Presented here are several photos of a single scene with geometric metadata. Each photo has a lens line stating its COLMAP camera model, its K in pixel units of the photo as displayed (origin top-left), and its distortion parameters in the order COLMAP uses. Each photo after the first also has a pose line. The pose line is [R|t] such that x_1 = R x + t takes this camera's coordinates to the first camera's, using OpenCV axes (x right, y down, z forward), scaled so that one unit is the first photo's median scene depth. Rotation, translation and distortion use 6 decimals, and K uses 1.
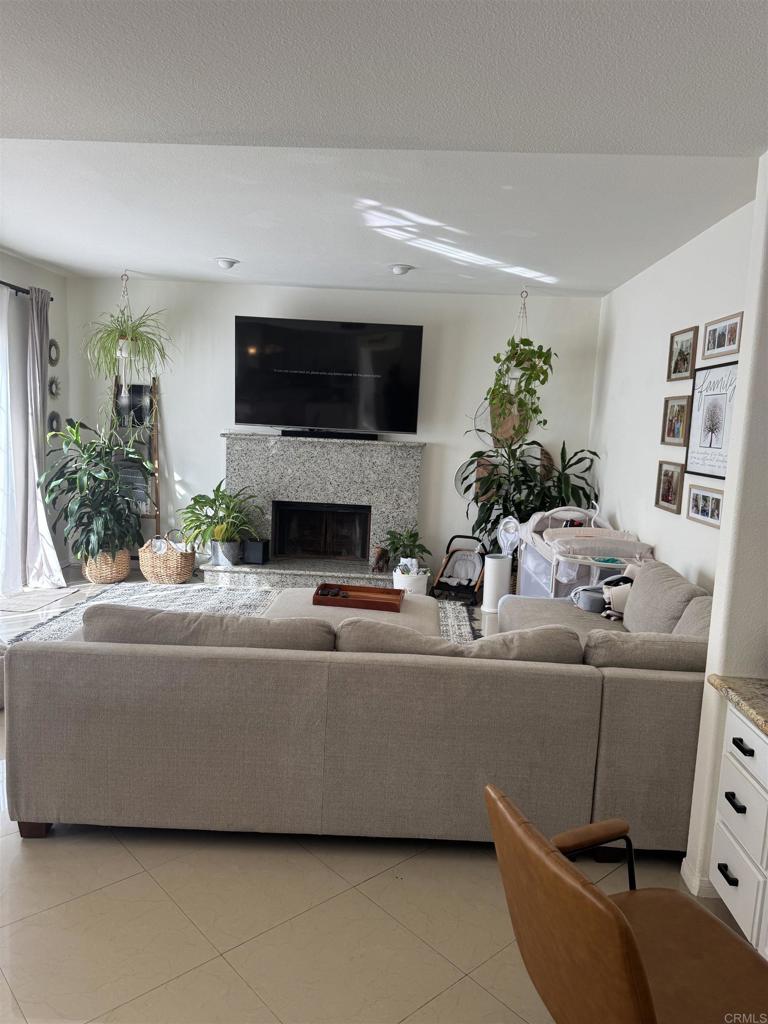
lens RADIAL K [[723.3, 0, 383.4], [0, 723.3, 512.4], [0, 0, 1]] dist [0.004179, -0.003874]
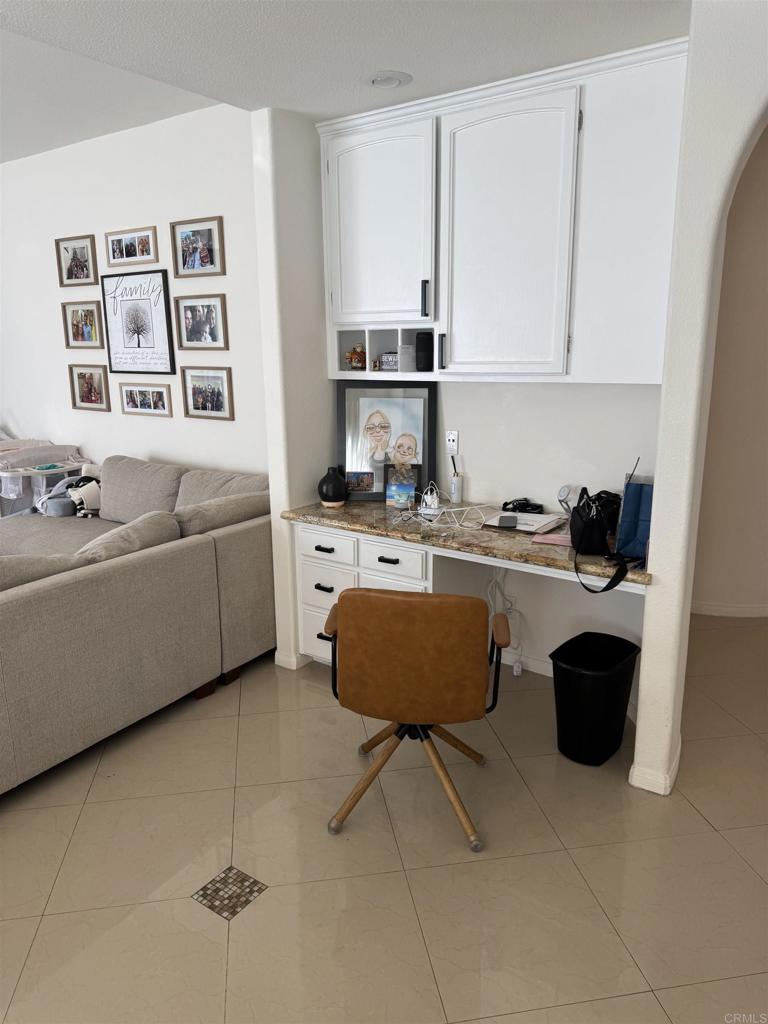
lens RADIAL K [[723.3, 0, 383.3], [0, 723.3, 512.8], [0, 0, 1]] dist [0.004179, -0.003874]
pose [[0.523651, -0.247954, 0.815051, -0.323052], [0.140591, 0.968742, 0.204384, -0.015509], [-0.840252, 0.007563, 0.542143, 0.055869]]
